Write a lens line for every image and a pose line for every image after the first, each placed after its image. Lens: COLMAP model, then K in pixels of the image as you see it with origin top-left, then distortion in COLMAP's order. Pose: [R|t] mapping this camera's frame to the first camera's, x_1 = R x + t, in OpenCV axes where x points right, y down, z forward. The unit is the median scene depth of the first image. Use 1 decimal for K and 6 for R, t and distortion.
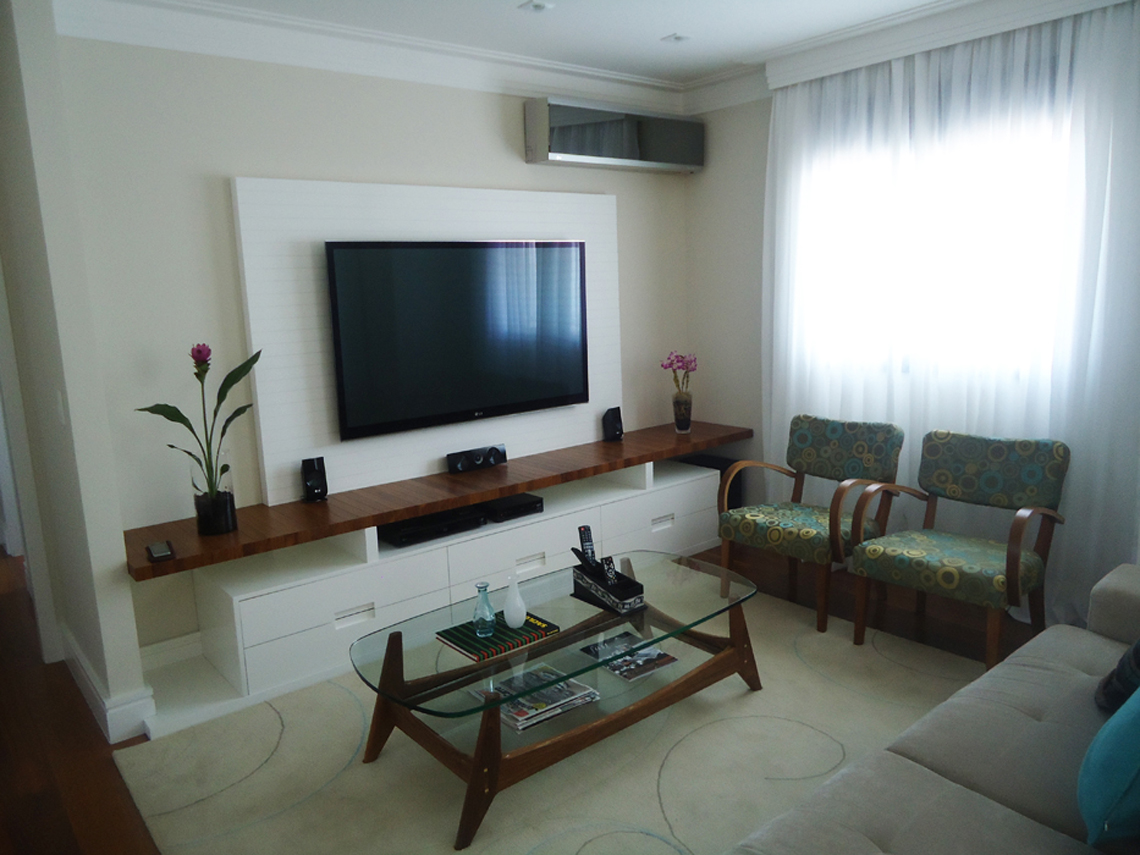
lens RADIAL K [[827.9, 0, 567.5], [0, 827.9, 425.9], [0, 0, 1]] dist [-0.017261, 0.015489]
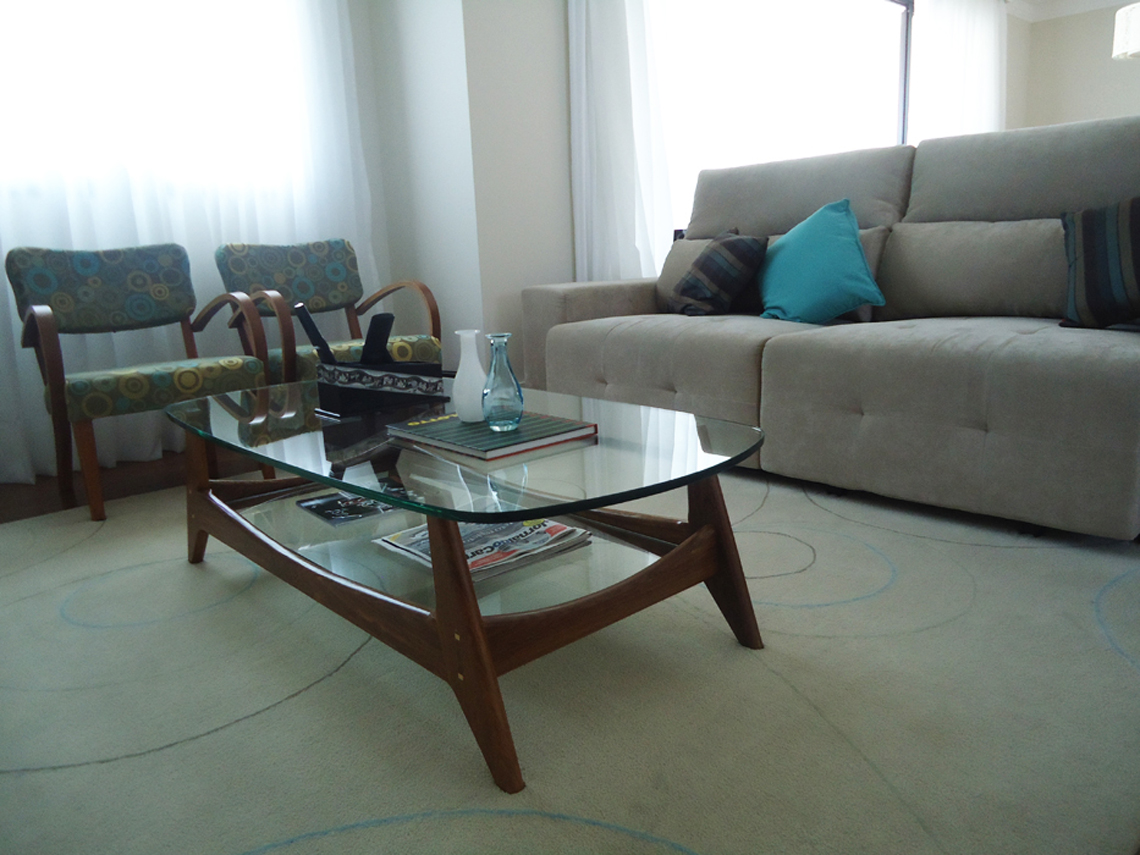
lens RADIAL K [[827.9, 0, 570.0], [0, 827.9, 426.5], [0, 0, 1]] dist [-0.017261, 0.015489]
pose [[-0.048844, -0.163584, 0.985319, -0.619696], [0.212428, 0.962226, 0.170281, 0.159074], [-0.975955, 0.217627, -0.012249, 0.925140]]
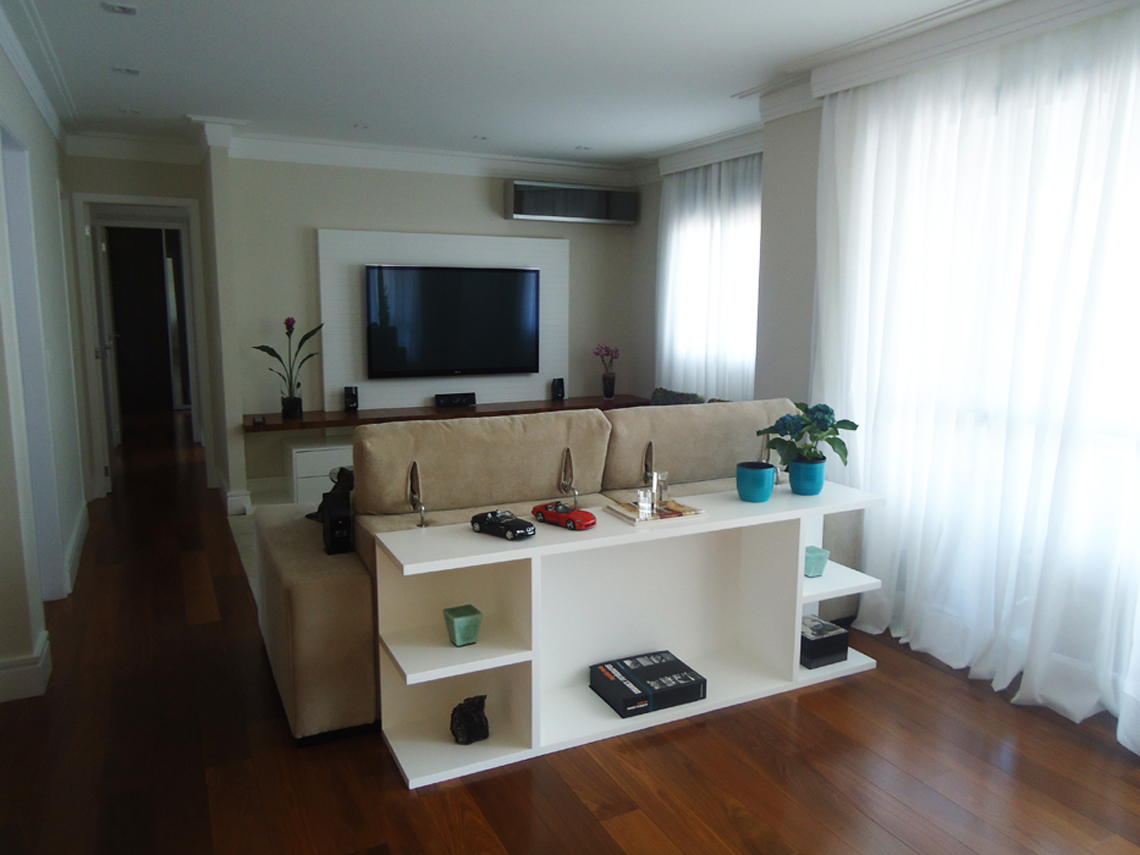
lens RADIAL K [[827.9, 0, 573.1], [0, 827.9, 429.7], [0, 0, 1]] dist [-0.017261, 0.015489]
pose [[0.974514, 0.079430, -0.209796, 0.514229], [-0.081760, 0.996649, -0.002442, 0.092614], [0.208899, 0.019533, 0.977742, -0.606119]]
